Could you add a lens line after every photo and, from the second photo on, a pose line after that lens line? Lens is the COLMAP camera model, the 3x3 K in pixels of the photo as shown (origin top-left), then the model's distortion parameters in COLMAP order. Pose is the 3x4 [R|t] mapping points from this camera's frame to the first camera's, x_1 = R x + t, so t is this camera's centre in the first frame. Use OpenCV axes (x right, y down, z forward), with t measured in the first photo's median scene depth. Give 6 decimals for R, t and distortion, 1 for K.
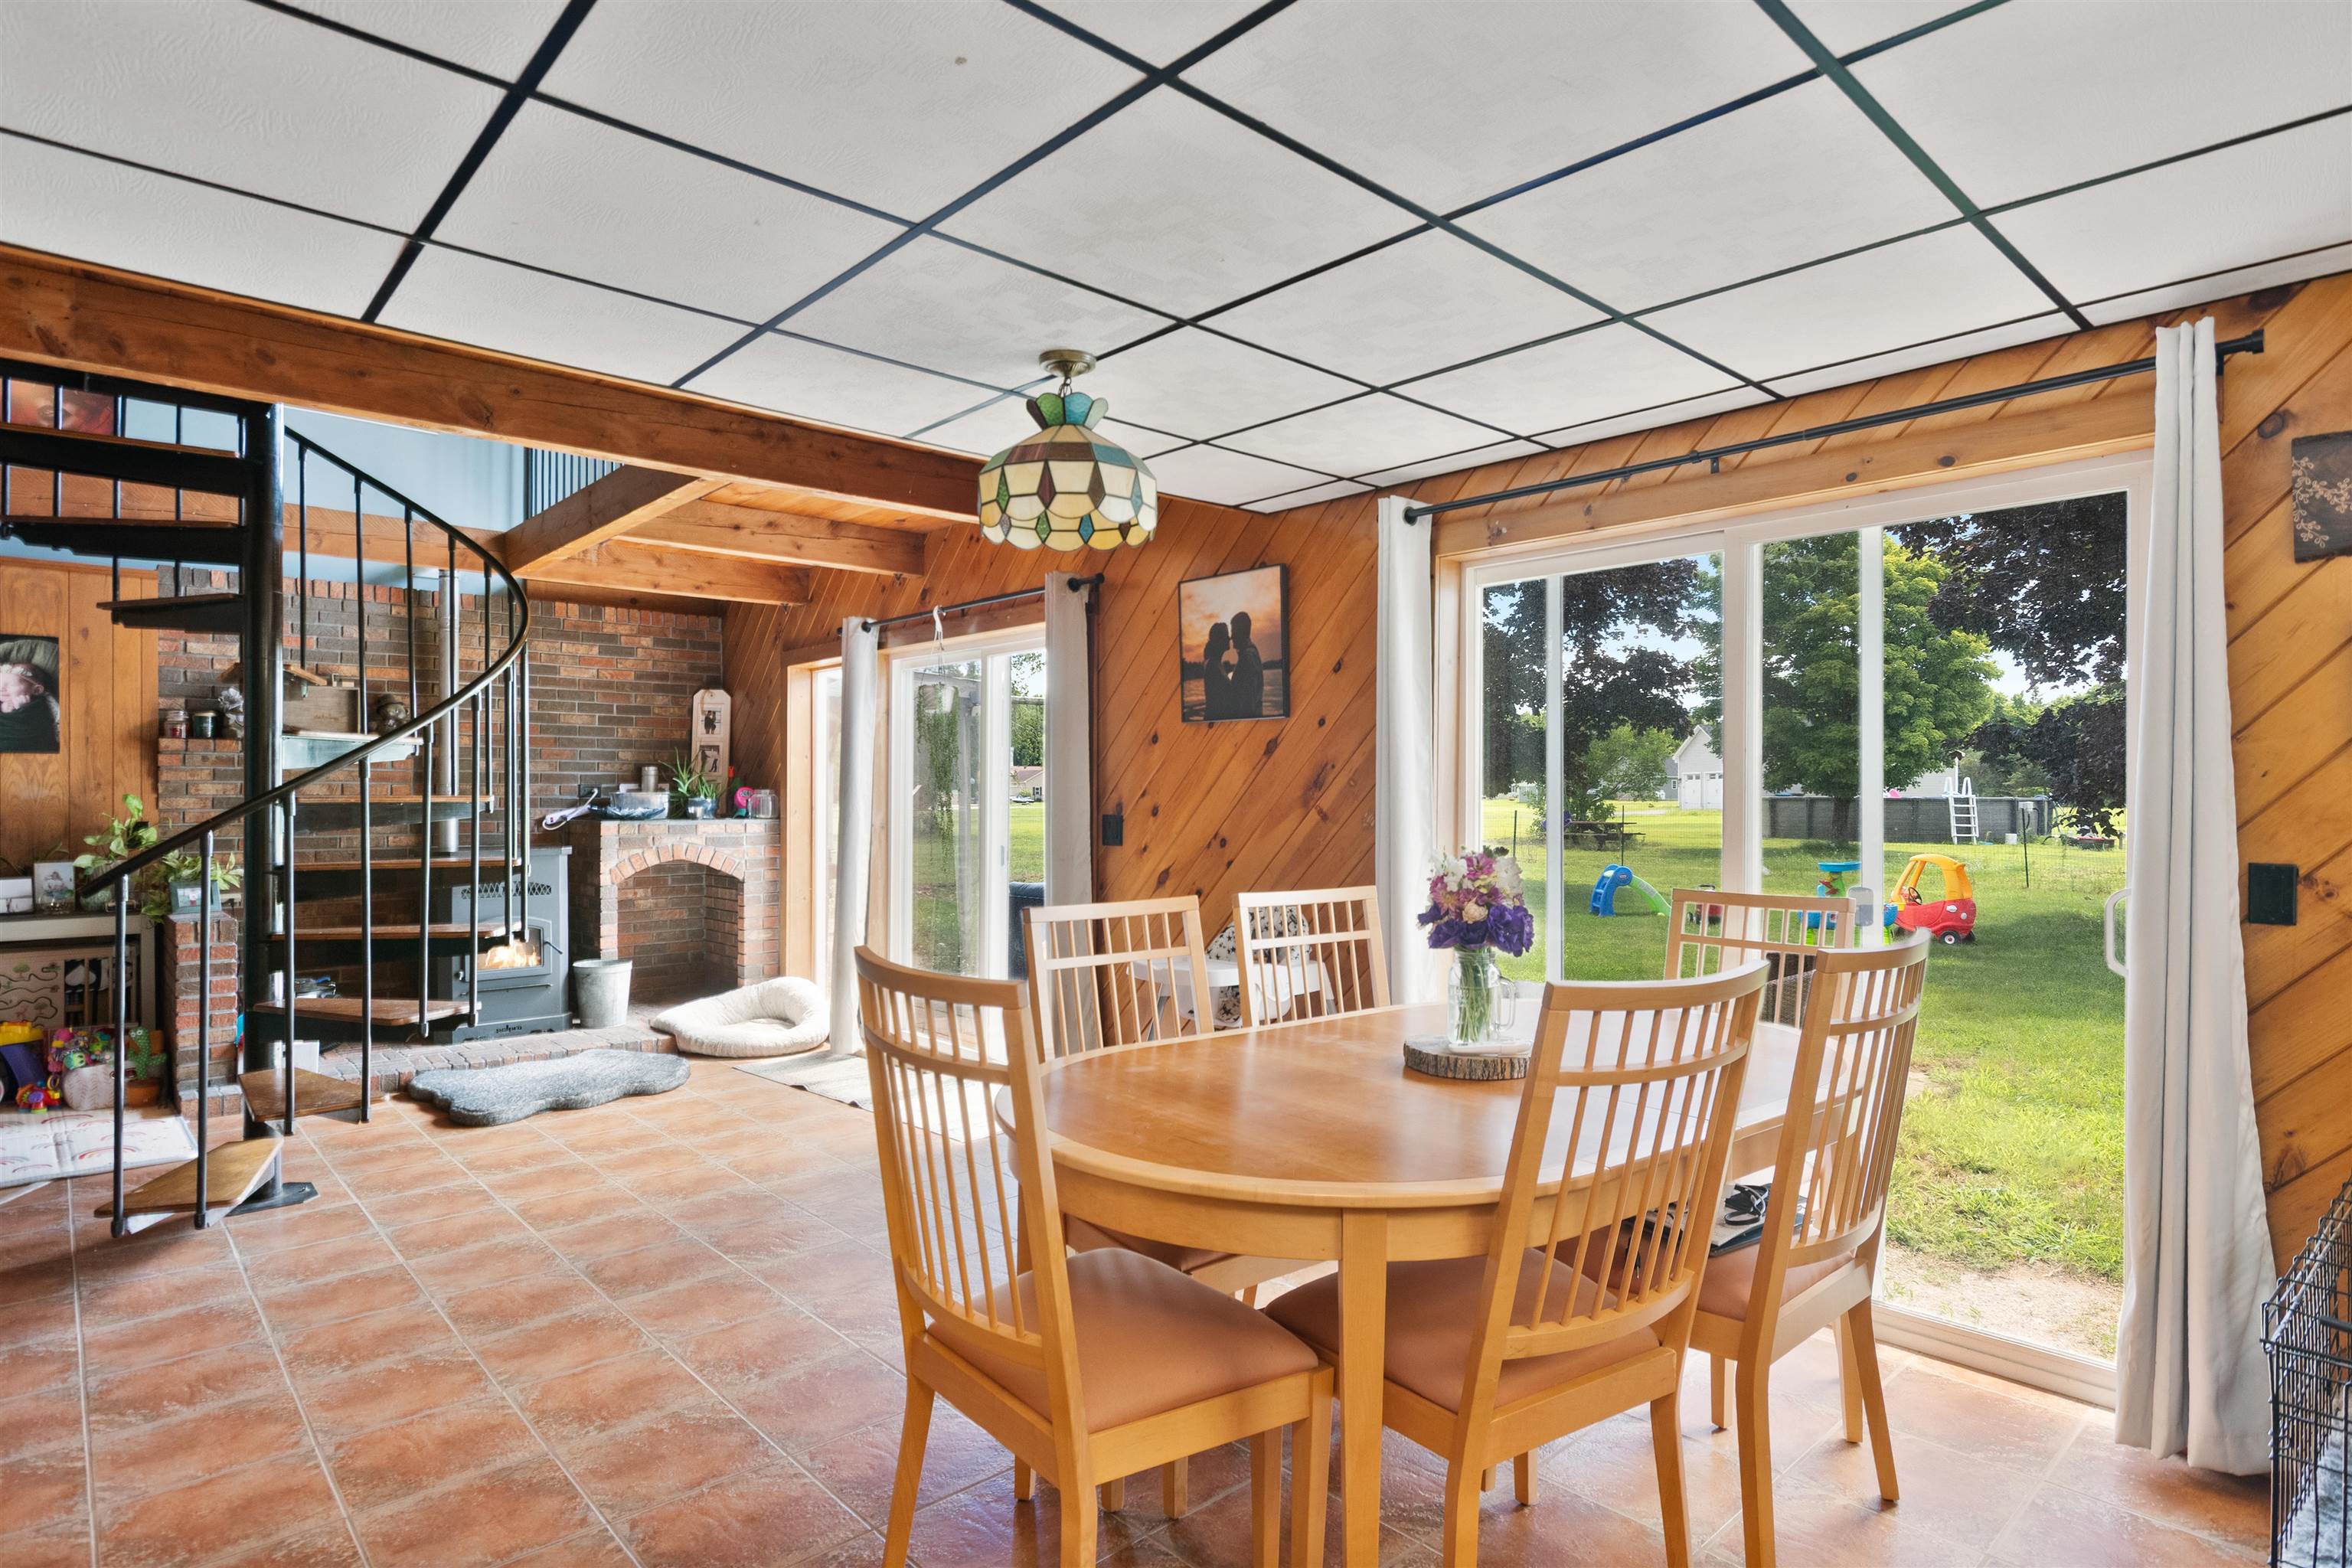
lens RADIAL K [[1246.2, 0, 1181.5], [0, 1246.2, 795.8], [0, 0, 1]] dist [-0.005103, -0.002751]
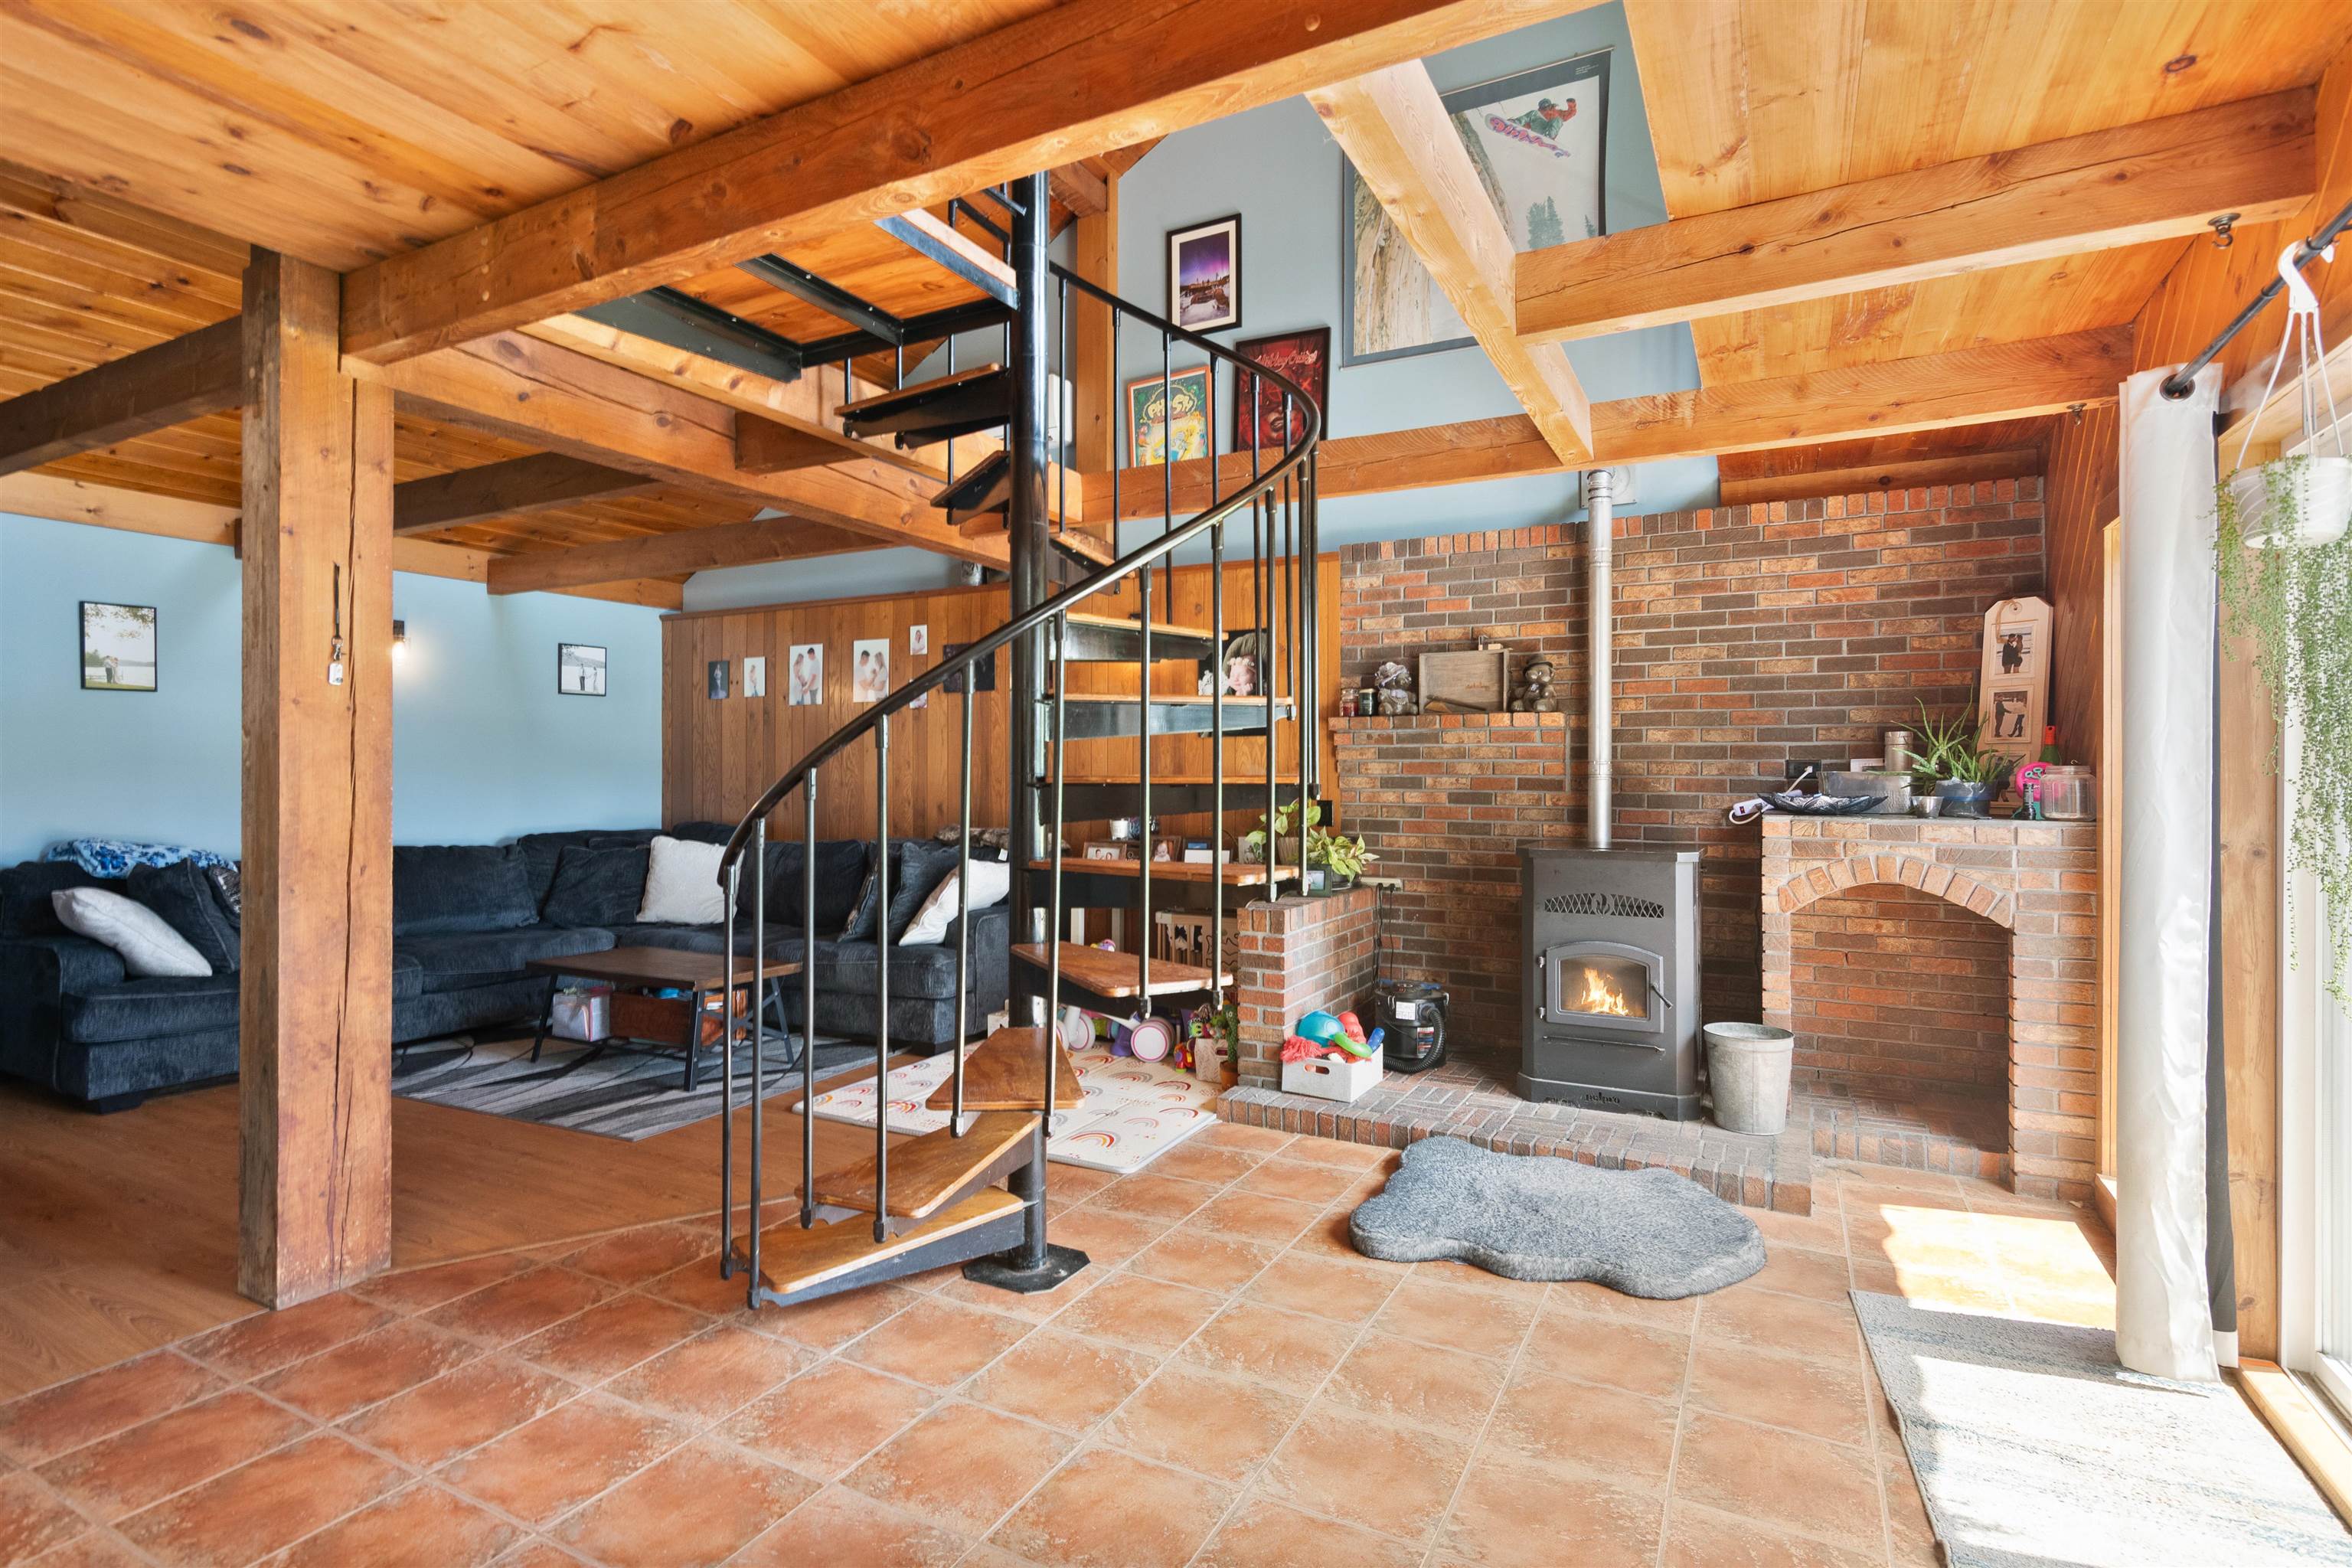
lens RADIAL K [[1150.2, 0, 1180.2], [0, 1150.2, 767.9], [0, 0, 1]] dist [-0.004982, 0.002013]
pose [[0.335964, -0.005320, -0.941860, 0.007223], [-0.003374, 0.999971, -0.006852, 0.000762], [0.941869, 0.005480, 0.335937, 0.746864]]
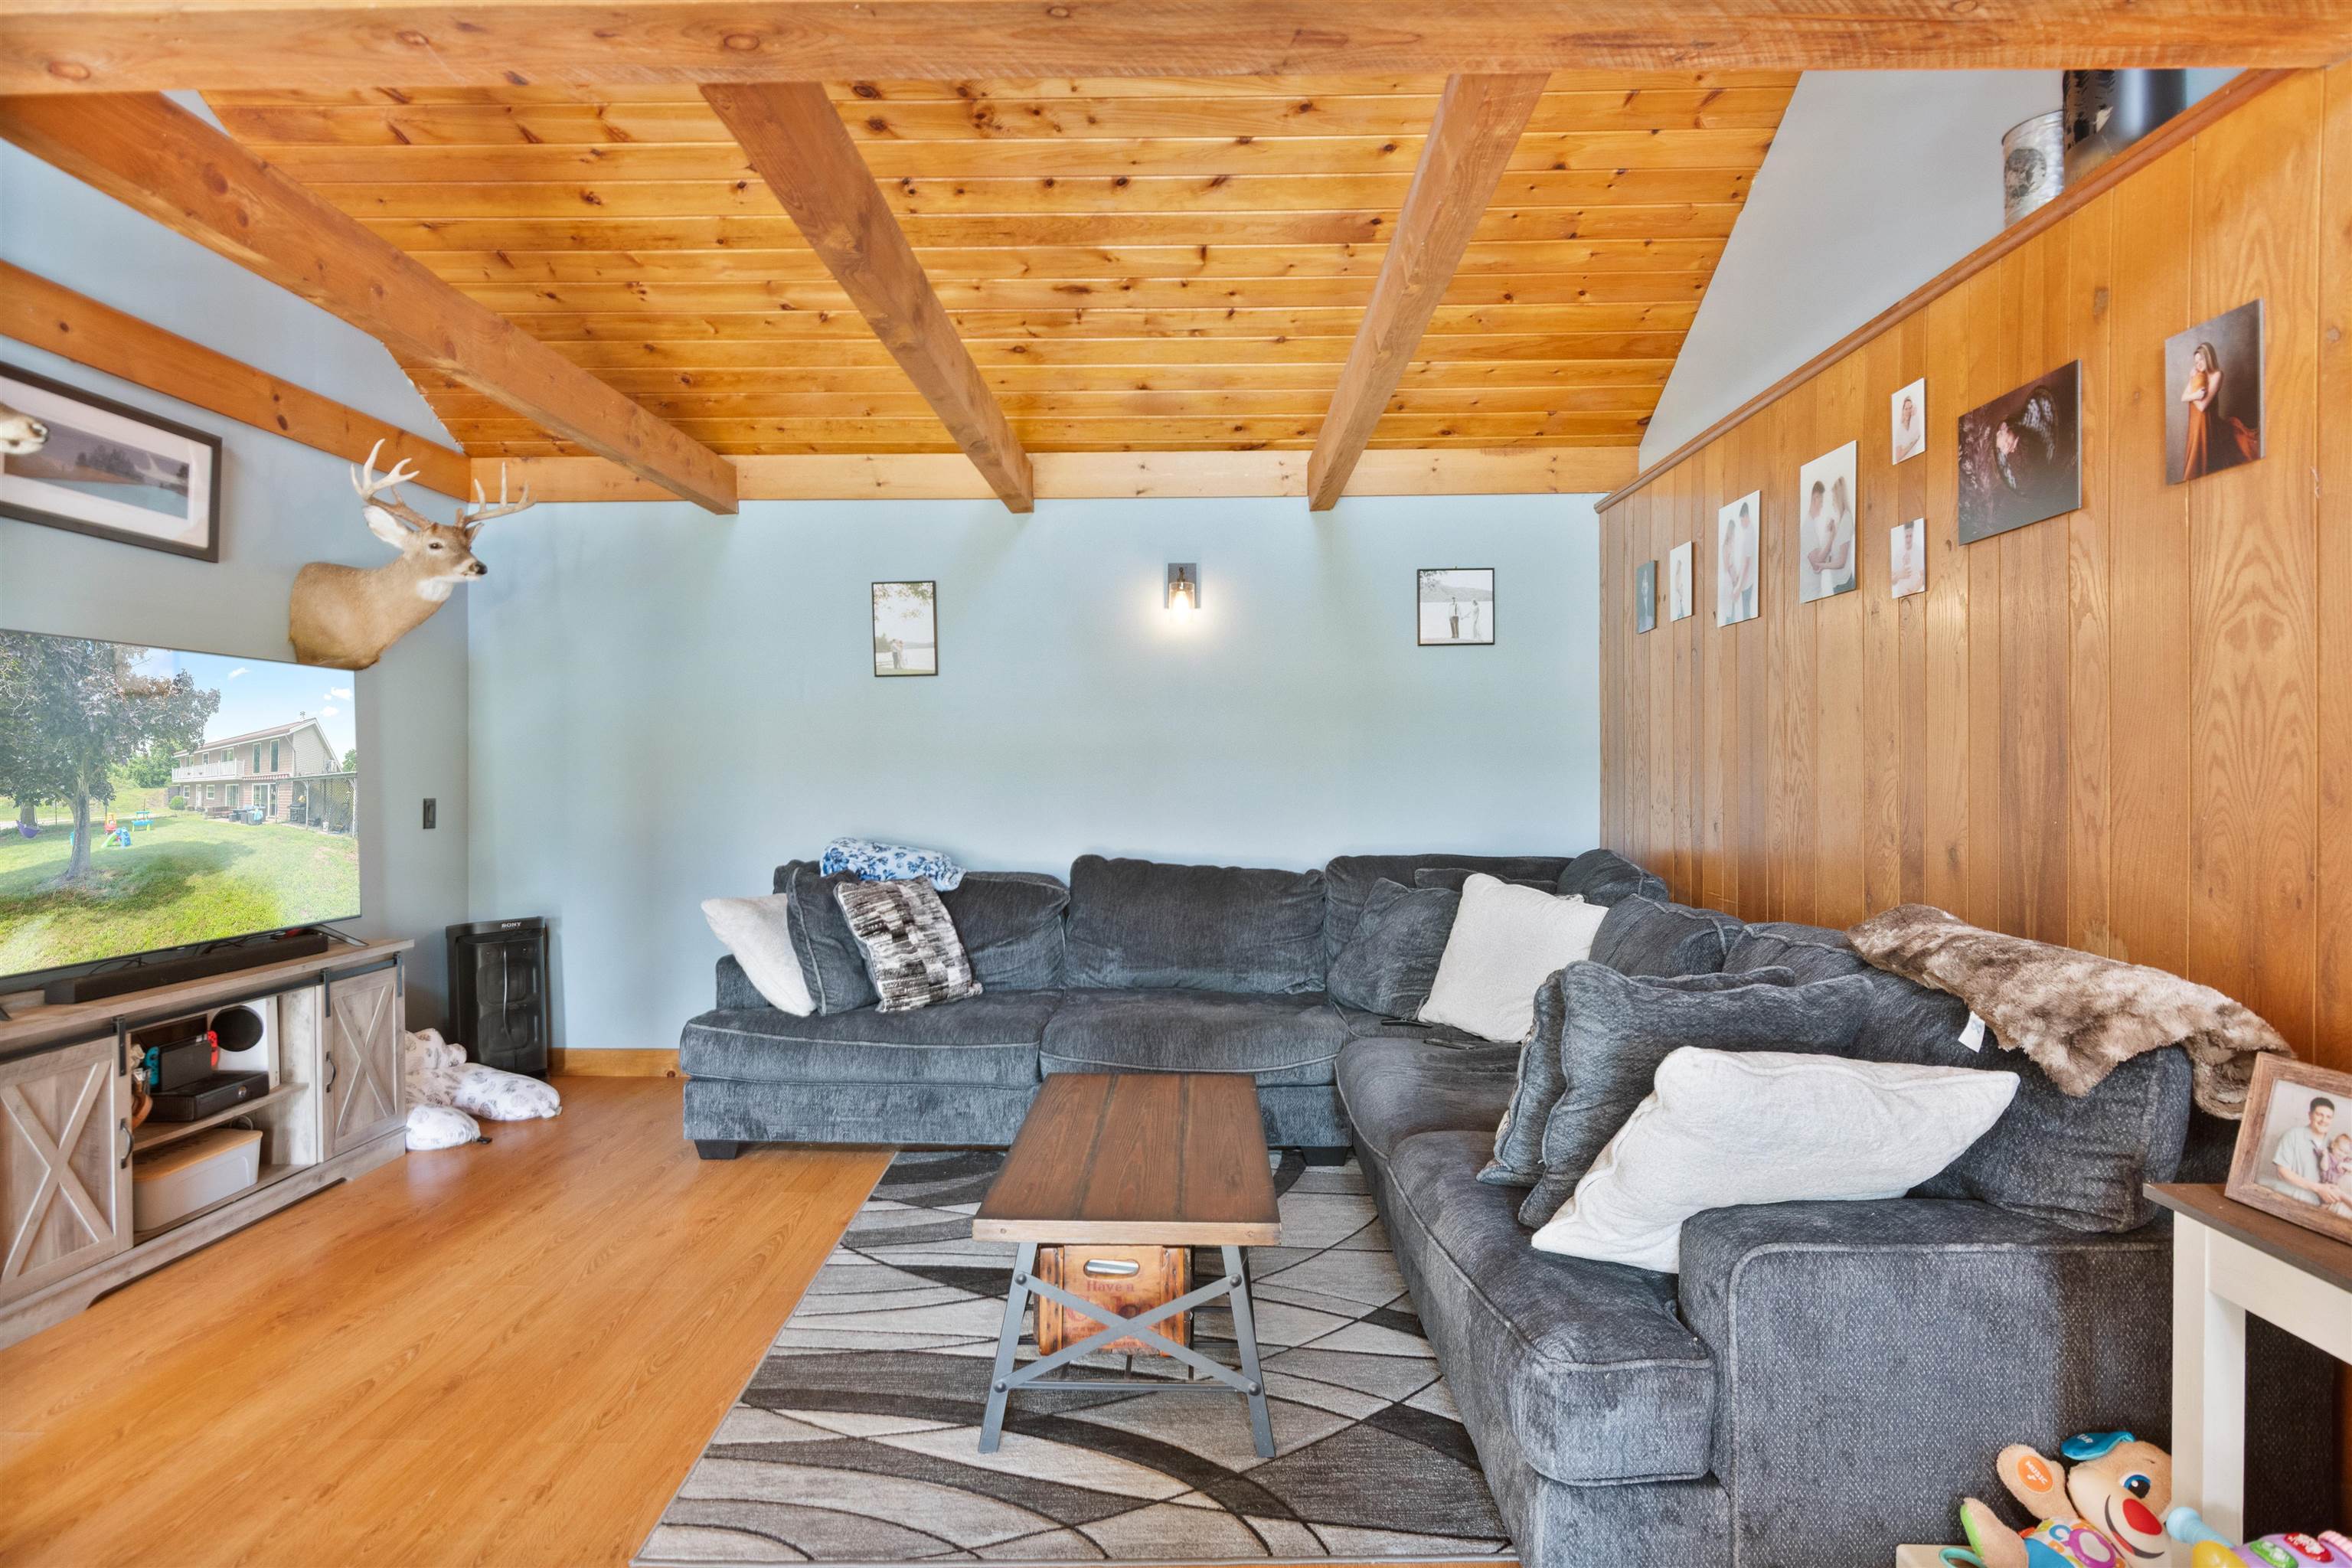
lens RADIAL K [[1246.2, 0, 1156.2], [0, 1246.2, 762.5], [0, 0, 1]] dist [-0.005103, -0.002751]
pose [[-0.698257, -0.002608, -0.715842, -0.796227], [-0.001207, 0.999996, -0.002465, 0.000148], [0.715846, -0.000857, -0.698258, 1.096907]]
